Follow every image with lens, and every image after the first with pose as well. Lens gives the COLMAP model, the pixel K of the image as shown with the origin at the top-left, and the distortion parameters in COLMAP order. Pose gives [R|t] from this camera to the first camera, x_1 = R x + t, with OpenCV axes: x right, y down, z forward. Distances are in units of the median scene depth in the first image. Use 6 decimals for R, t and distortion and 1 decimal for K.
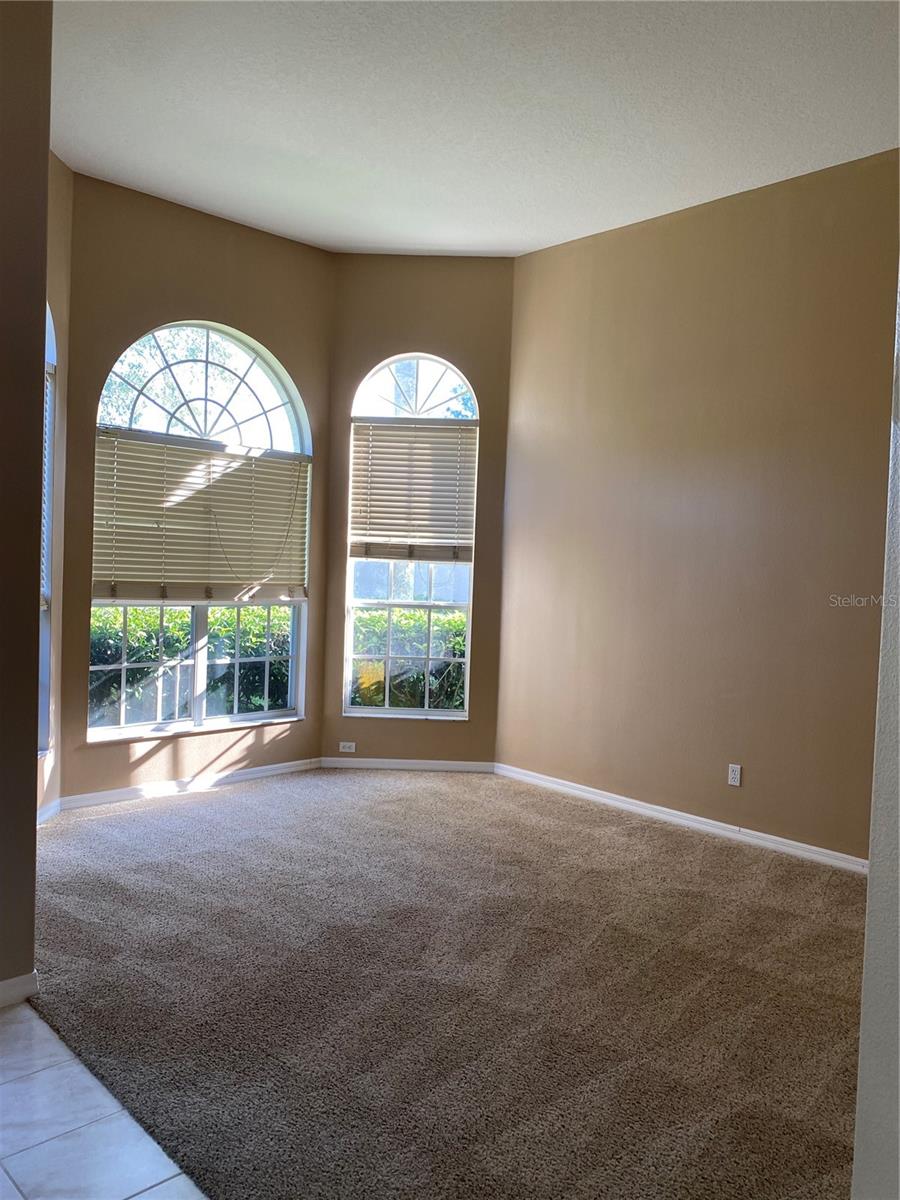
lens RADIAL K [[920.3, 0, 445.8], [0, 920.3, 592.6], [0, 0, 1]] dist [0.030382, -0.032656]
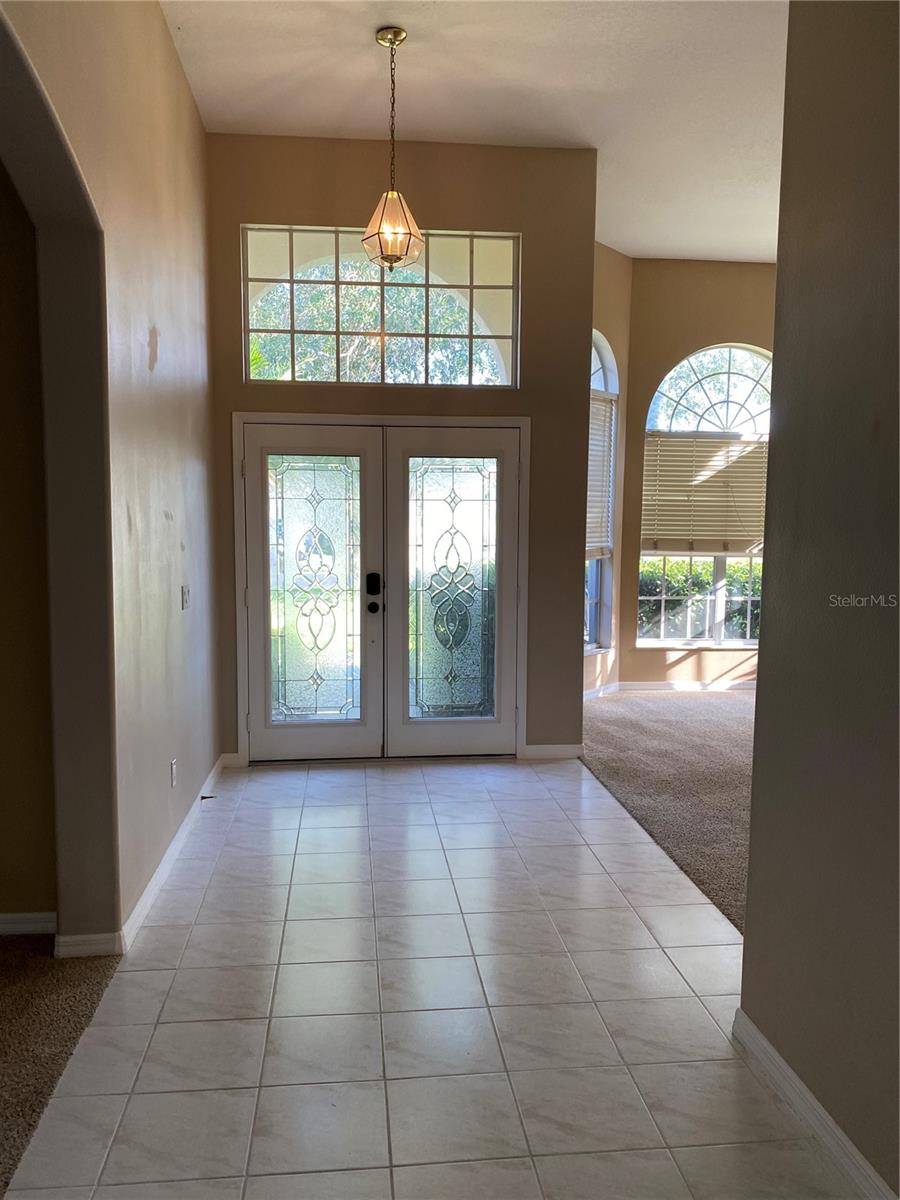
lens RADIAL K [[920.3, 0, 451.4], [0, 920.3, 591.9], [0, 0, 1]] dist [0.030382, -0.032656]
pose [[0.802781, 0.017110, -0.596029, 0.232919], [0.001943, 0.999508, 0.031309, 0.024402], [0.596271, -0.026292, 0.802352, -0.333204]]
